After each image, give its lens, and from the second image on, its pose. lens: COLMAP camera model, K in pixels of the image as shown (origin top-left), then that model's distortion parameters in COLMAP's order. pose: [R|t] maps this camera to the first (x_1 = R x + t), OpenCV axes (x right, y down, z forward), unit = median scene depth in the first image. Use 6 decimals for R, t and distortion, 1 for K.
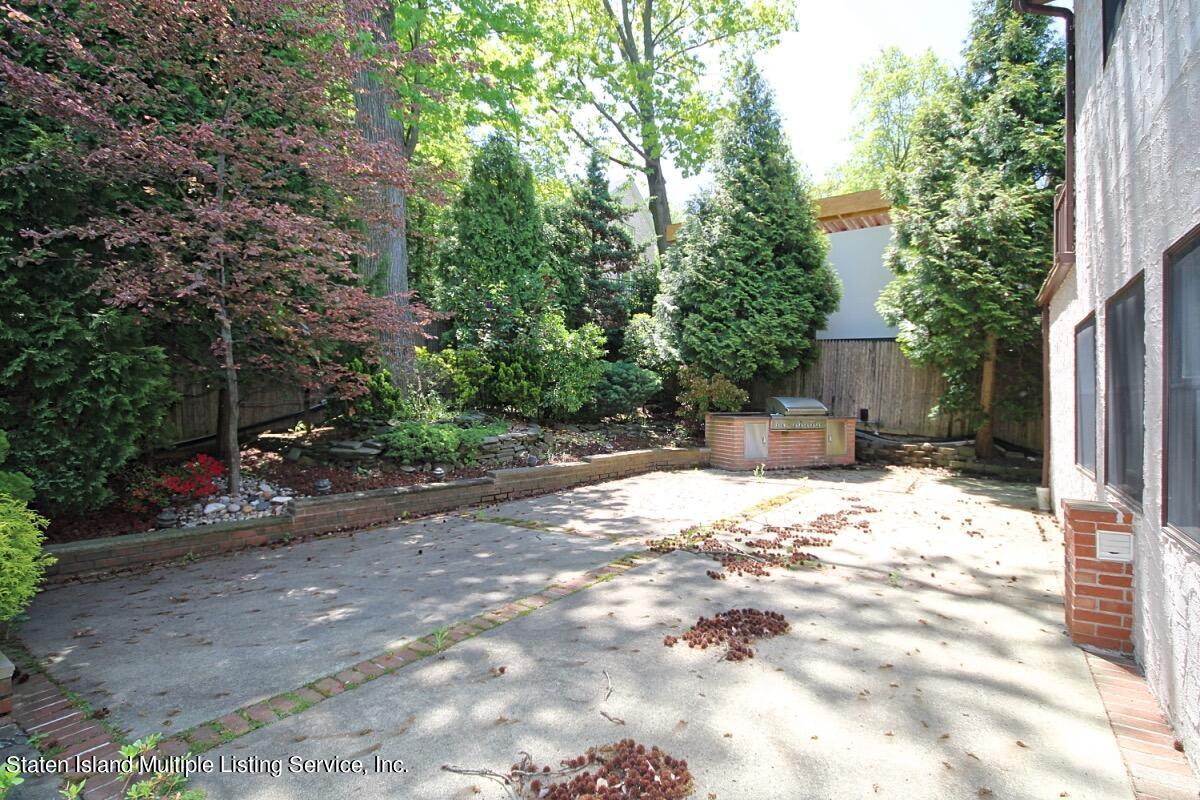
lens RADIAL K [[595.0, 0, 600.0], [0, 595.0, 400.0], [0, 0, 1]] dist [0.002487, -0.001061]
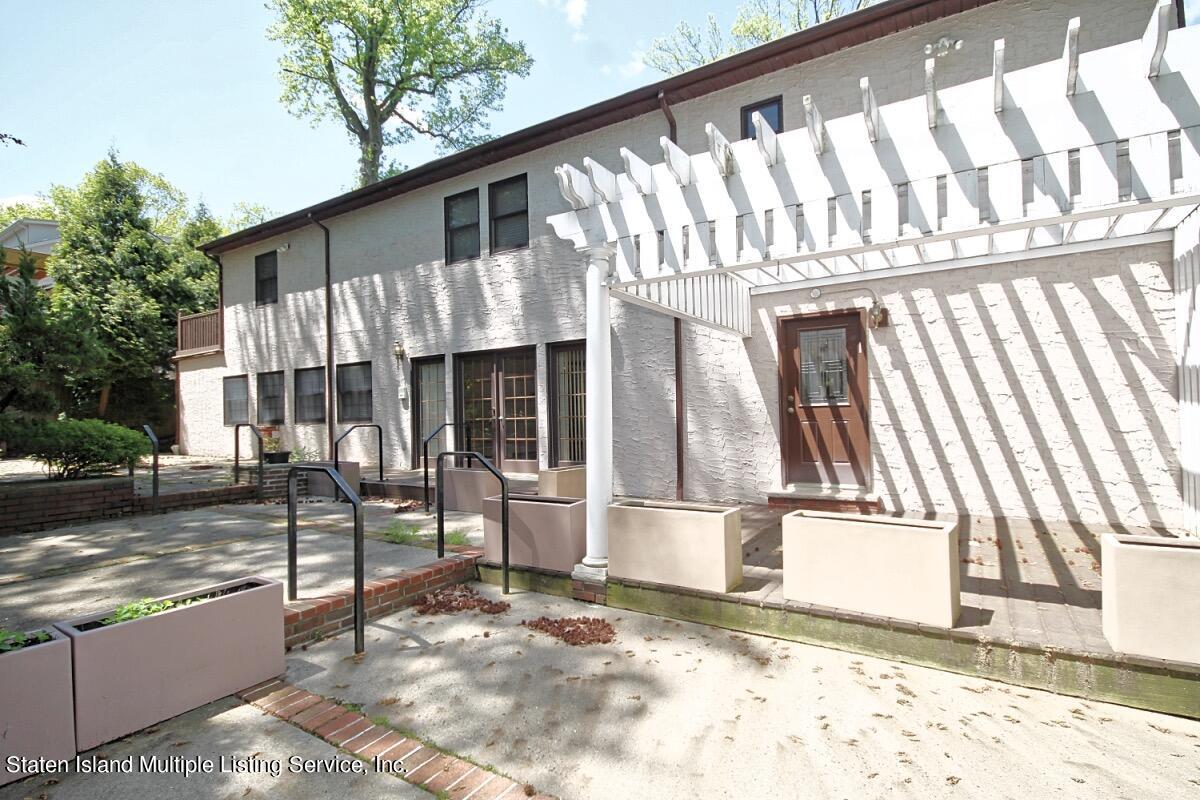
lens RADIAL K [[595.0, 0, 600.0], [0, 595.0, 400.0], [0, 0, 1]] dist [0.002487, -0.001061]
pose [[-0.010247, 0.012364, 0.999871, -1.262339], [0.030215, 0.999471, -0.012050, 0.042049], [-0.999491, 0.030087, -0.010616, -0.449225]]
